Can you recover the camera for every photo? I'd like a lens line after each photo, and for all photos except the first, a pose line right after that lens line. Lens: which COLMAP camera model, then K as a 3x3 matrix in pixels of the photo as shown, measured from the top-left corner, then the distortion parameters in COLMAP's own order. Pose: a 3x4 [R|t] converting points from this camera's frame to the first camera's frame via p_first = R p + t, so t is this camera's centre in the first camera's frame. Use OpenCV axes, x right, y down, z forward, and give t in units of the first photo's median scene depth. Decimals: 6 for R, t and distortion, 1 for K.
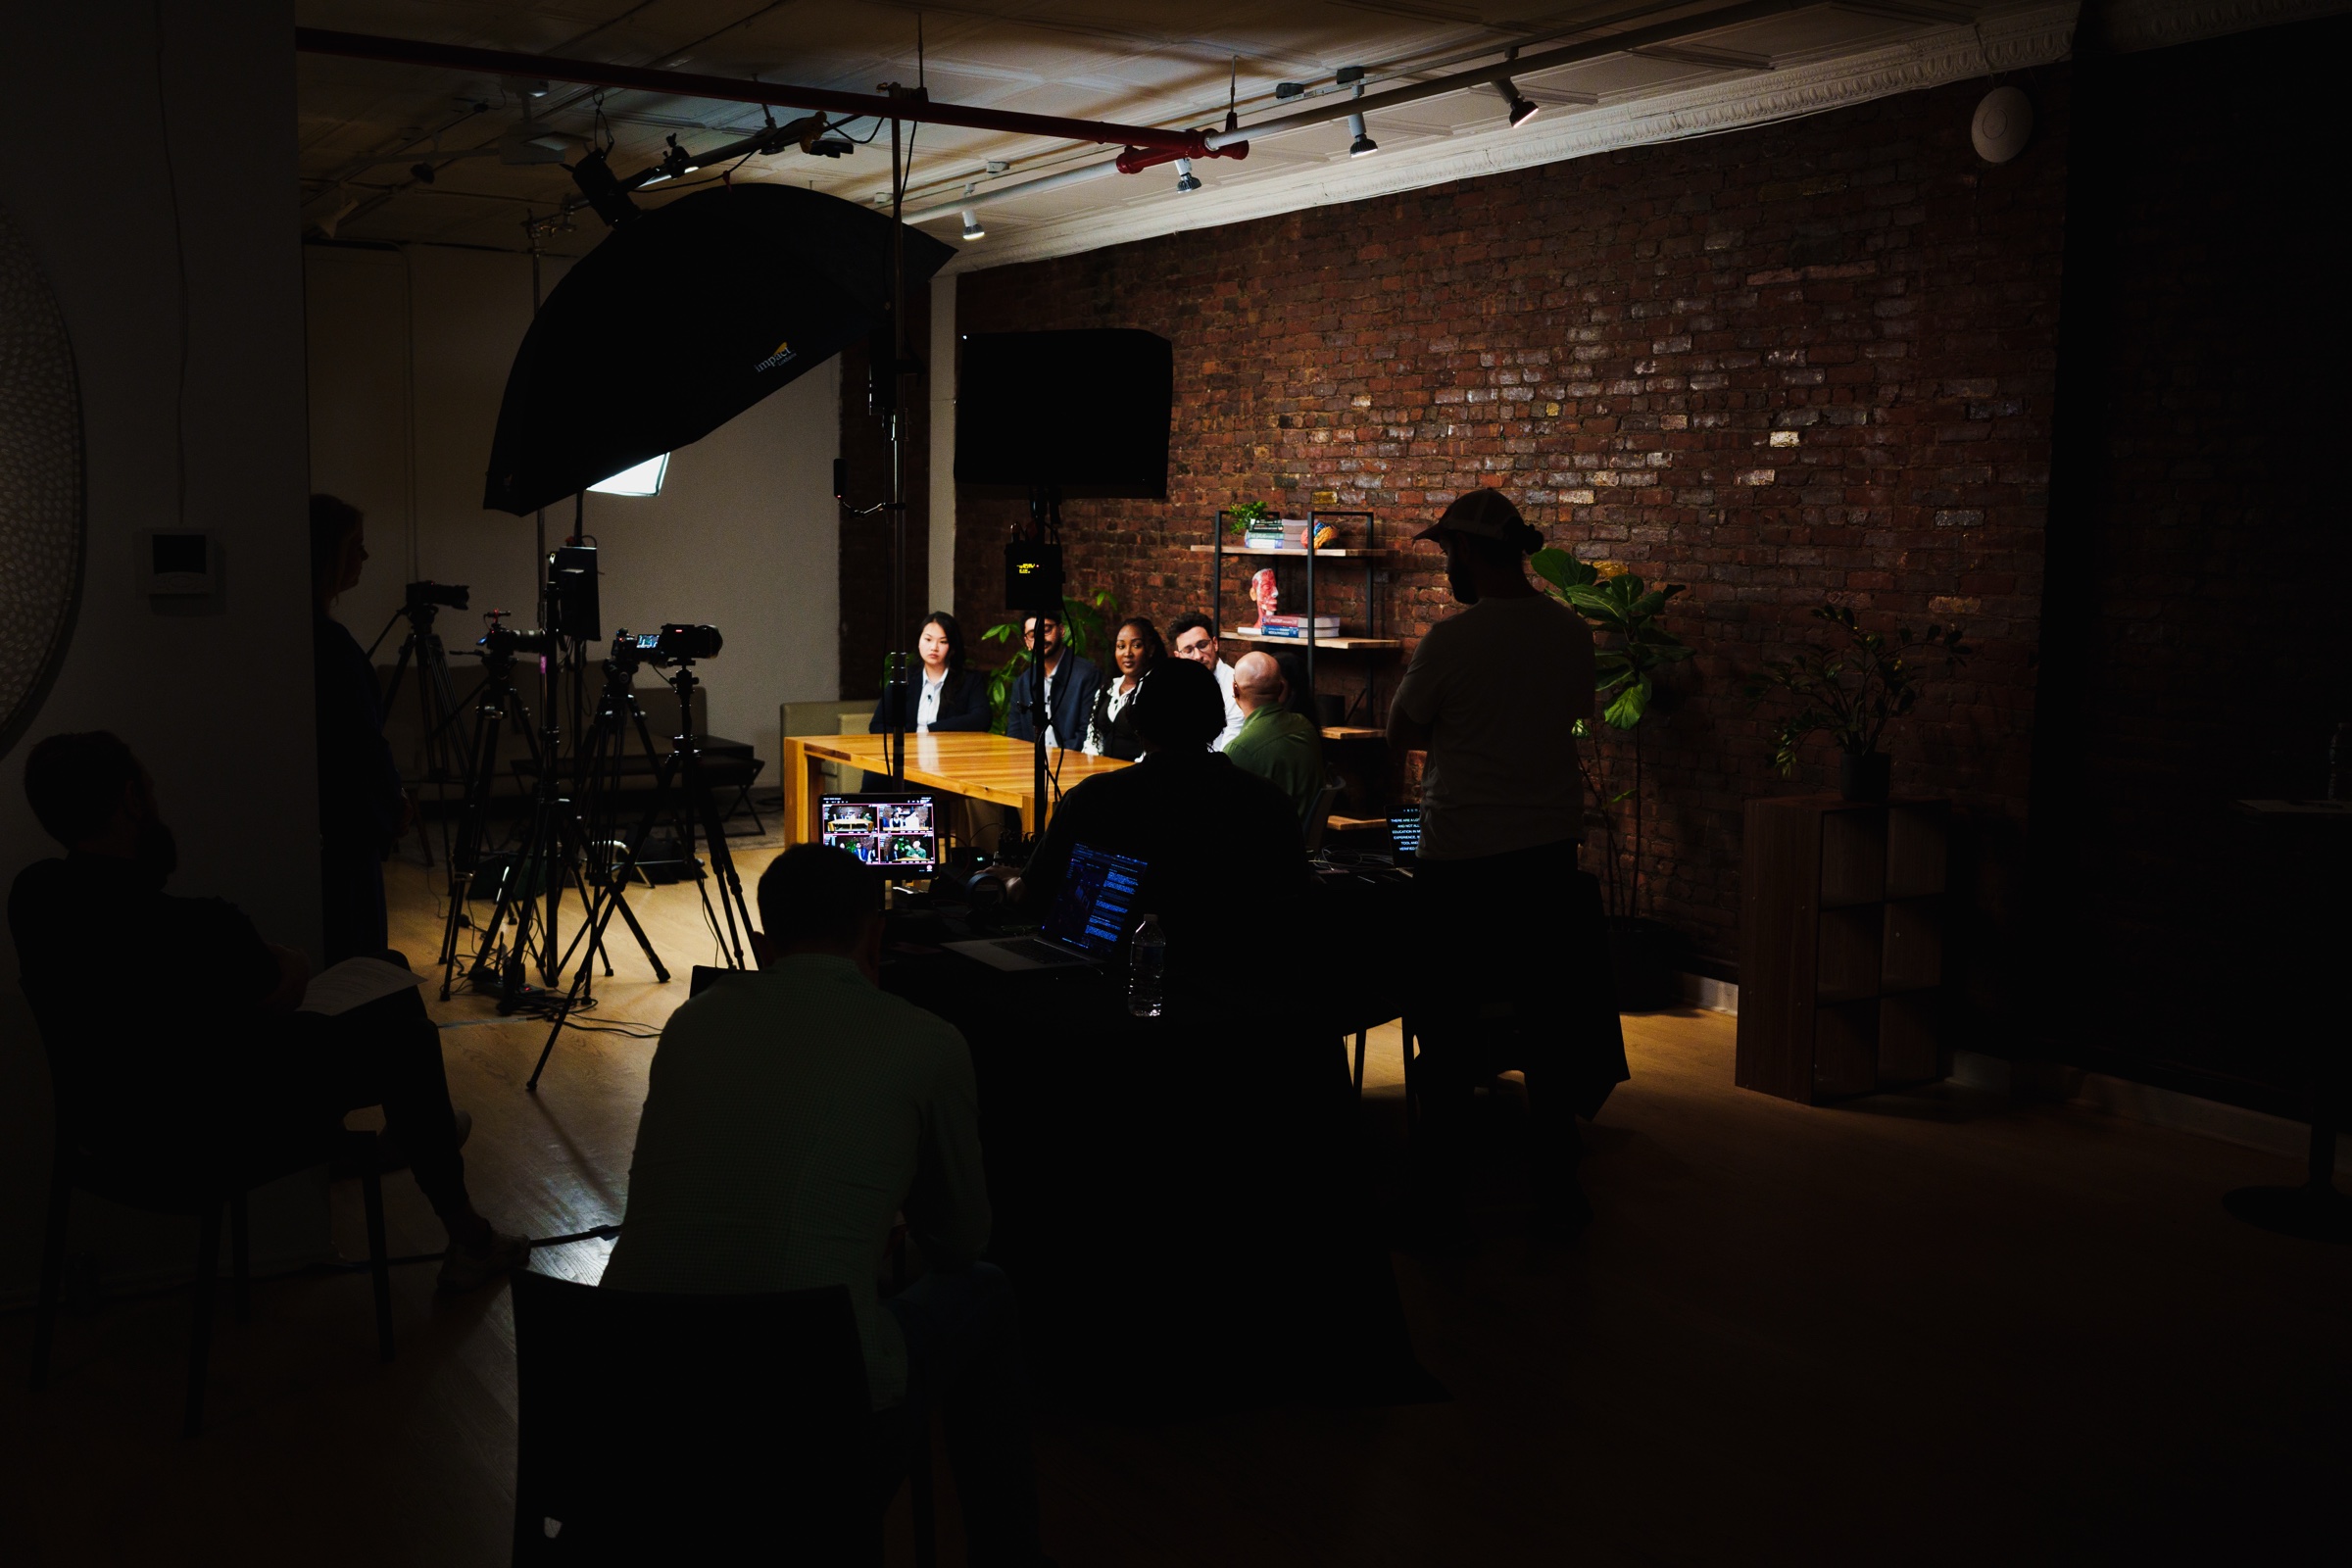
lens RADIAL K [[2257.5, 0, 1136.0], [0, 2257.5, 798.3], [0, 0, 1]] dist [-0.004947, 0.000000]
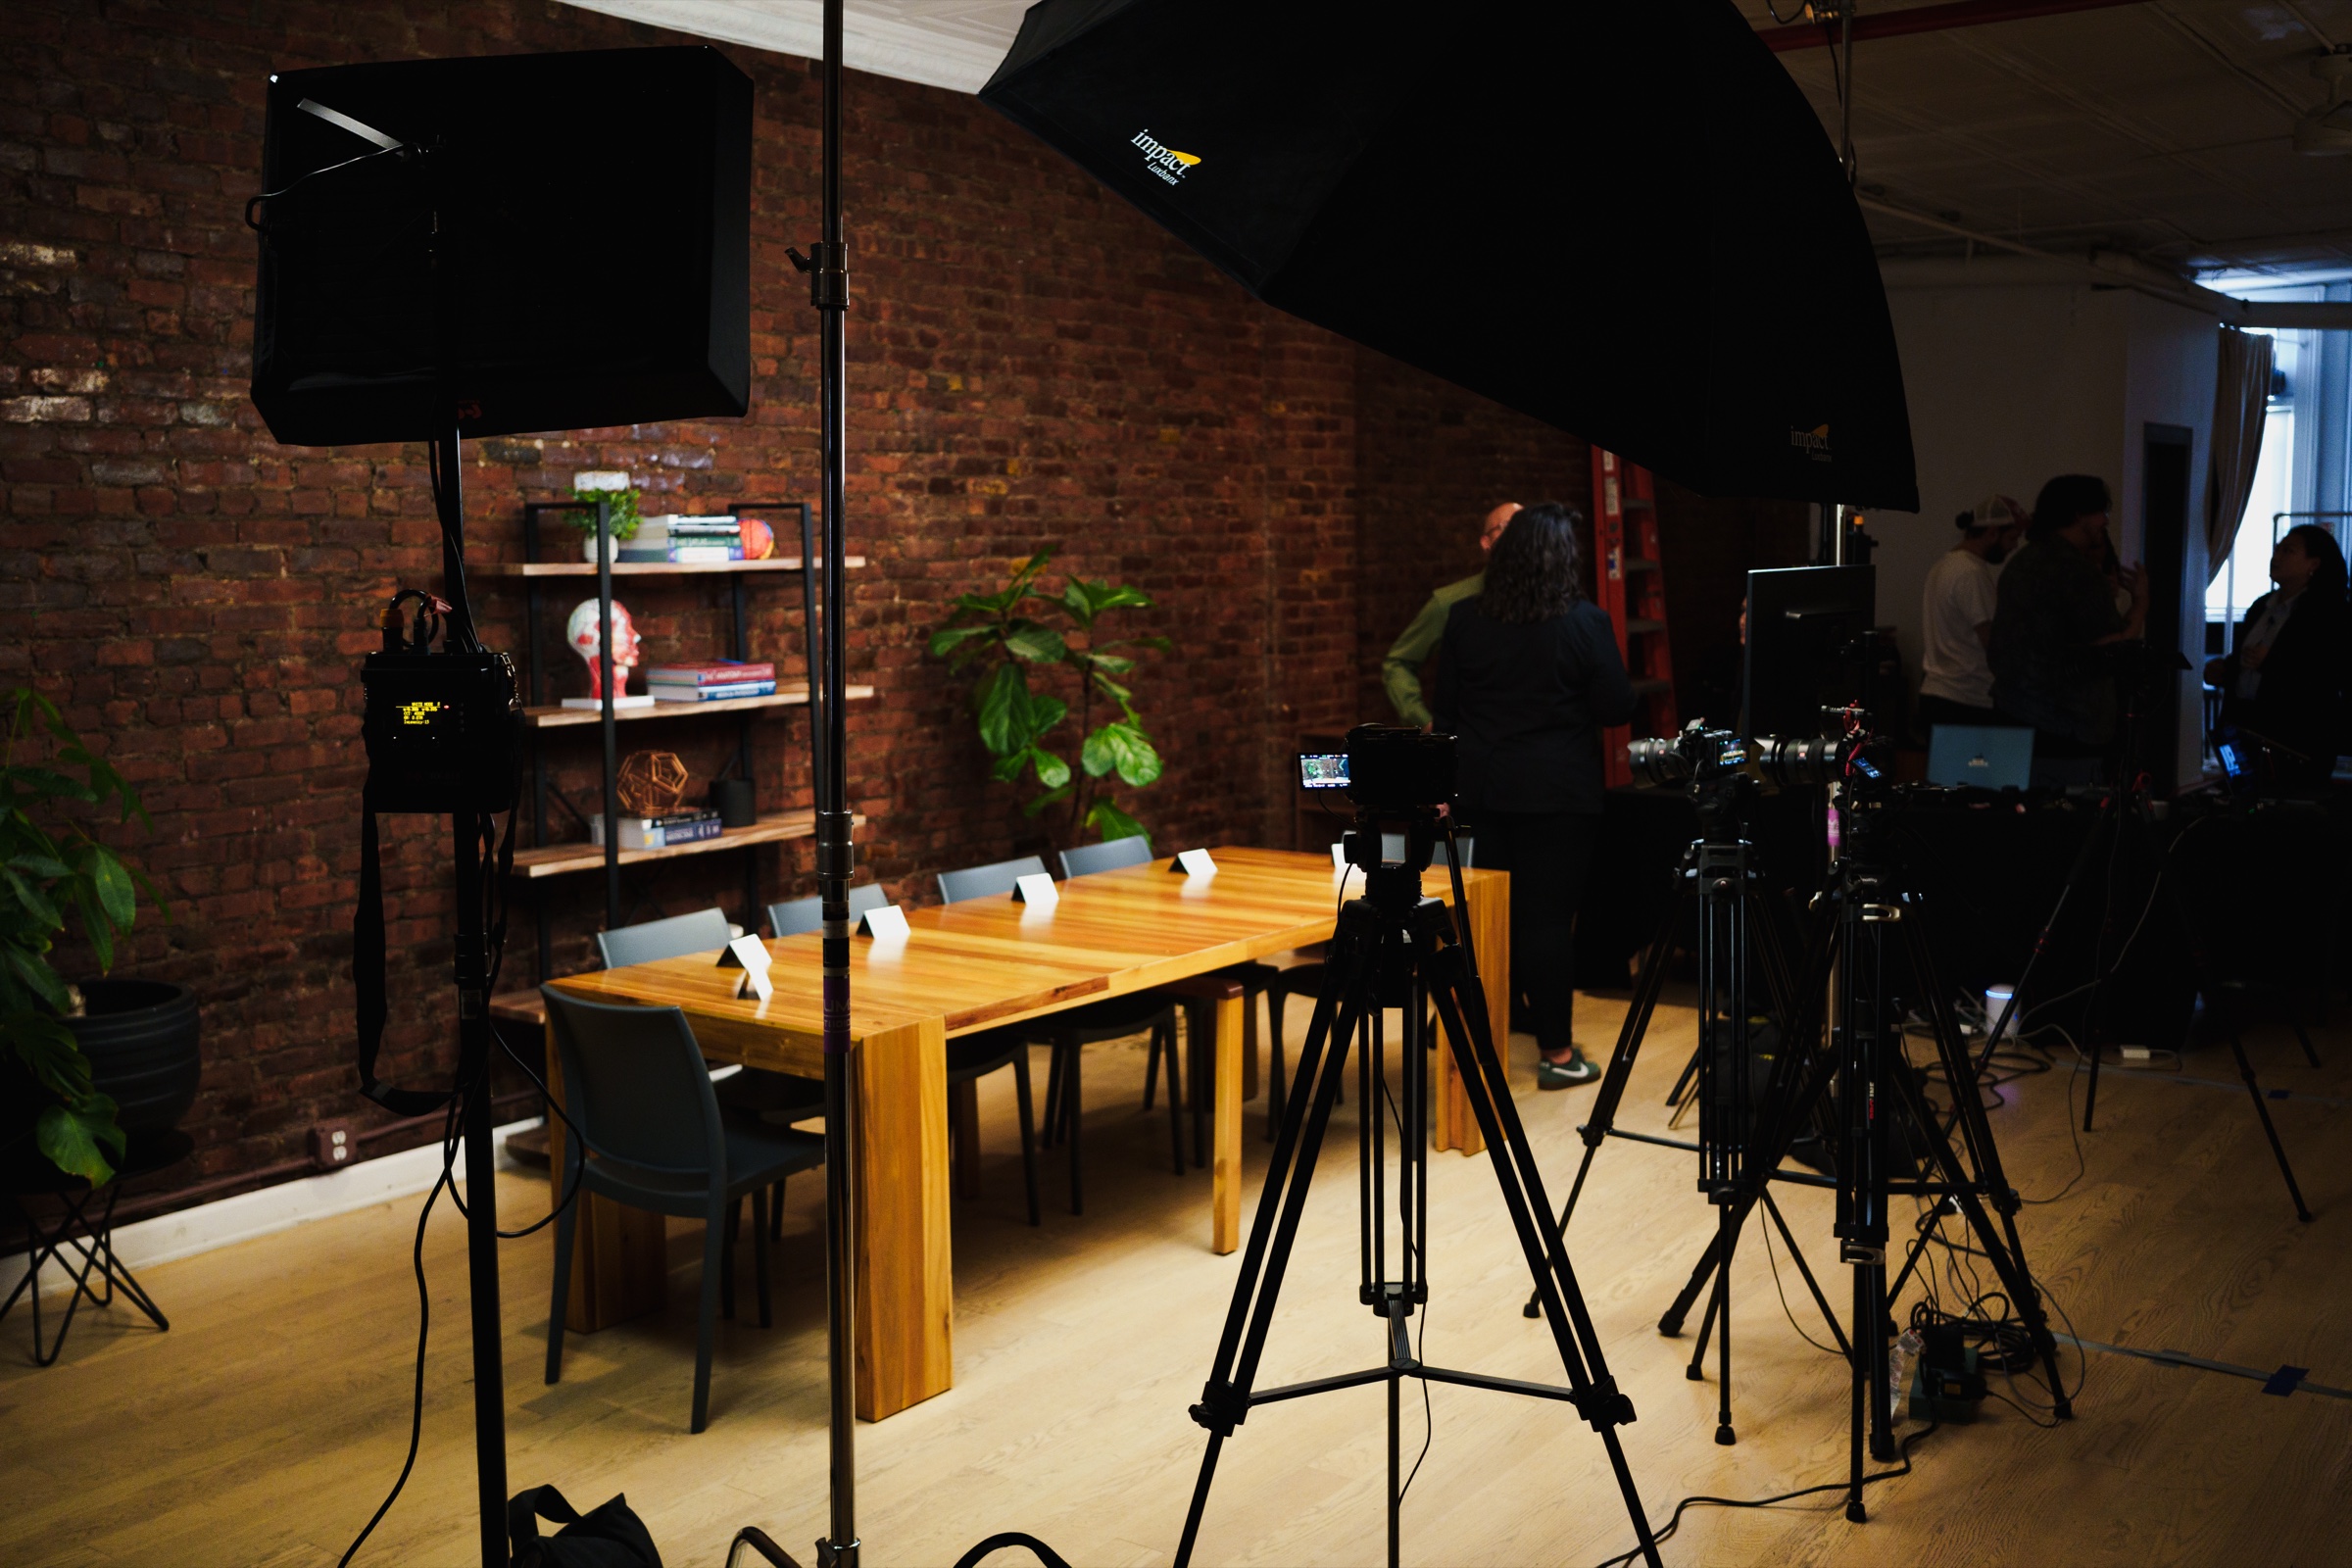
lens RADIAL K [[2257.5, 0, 1185.2], [0, 2257.5, 794.9], [0, 0, 1]] dist [-0.004947, 0.000000]
pose [[-0.386193, -0.117691, 0.914879, -0.593056], [0.117972, 0.977380, 0.175530, -0.146505], [-0.914843, 0.175719, -0.363573, 1.155048]]
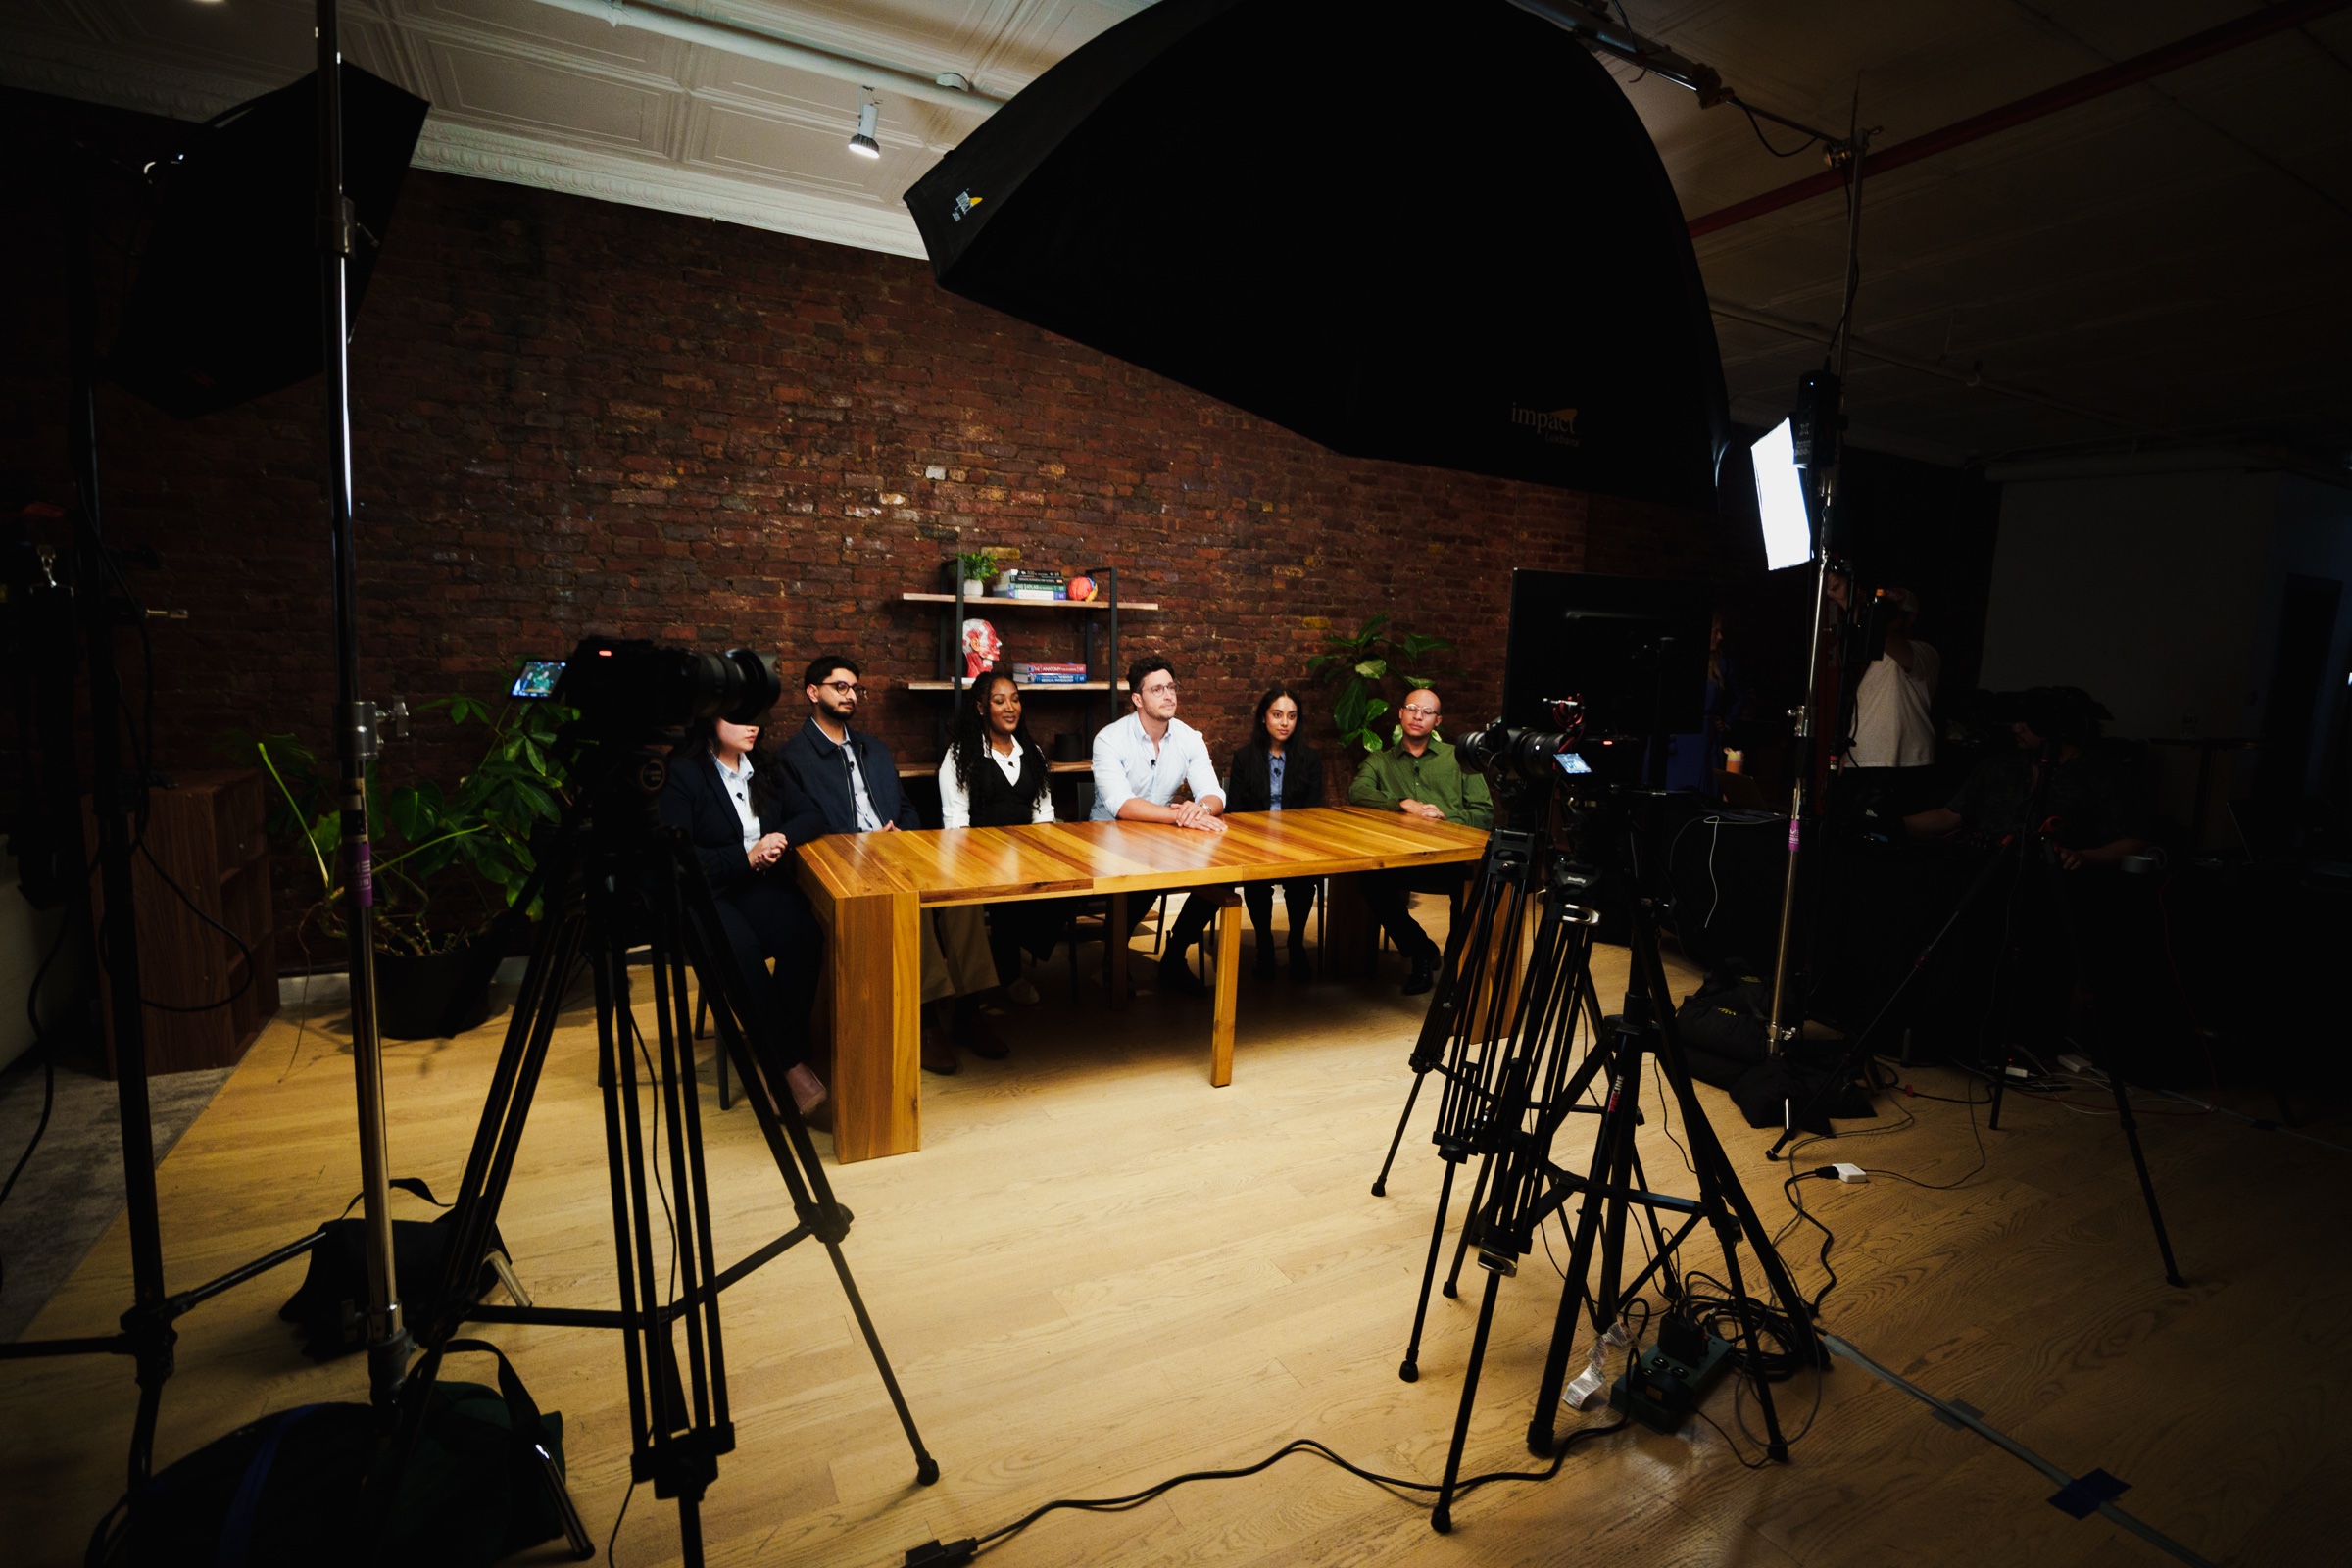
lens RADIAL K [[1071.0, 0, 1182.2], [0, 1071.0, 779.5], [0, 0, 1]] dist [-0.048772, 0.020933]
pose [[0.054832, -0.138978, 0.988776, -0.448924], [0.096455, 0.986372, 0.133291, -0.091402], [-0.993826, 0.088063, 0.067490, 0.939141]]
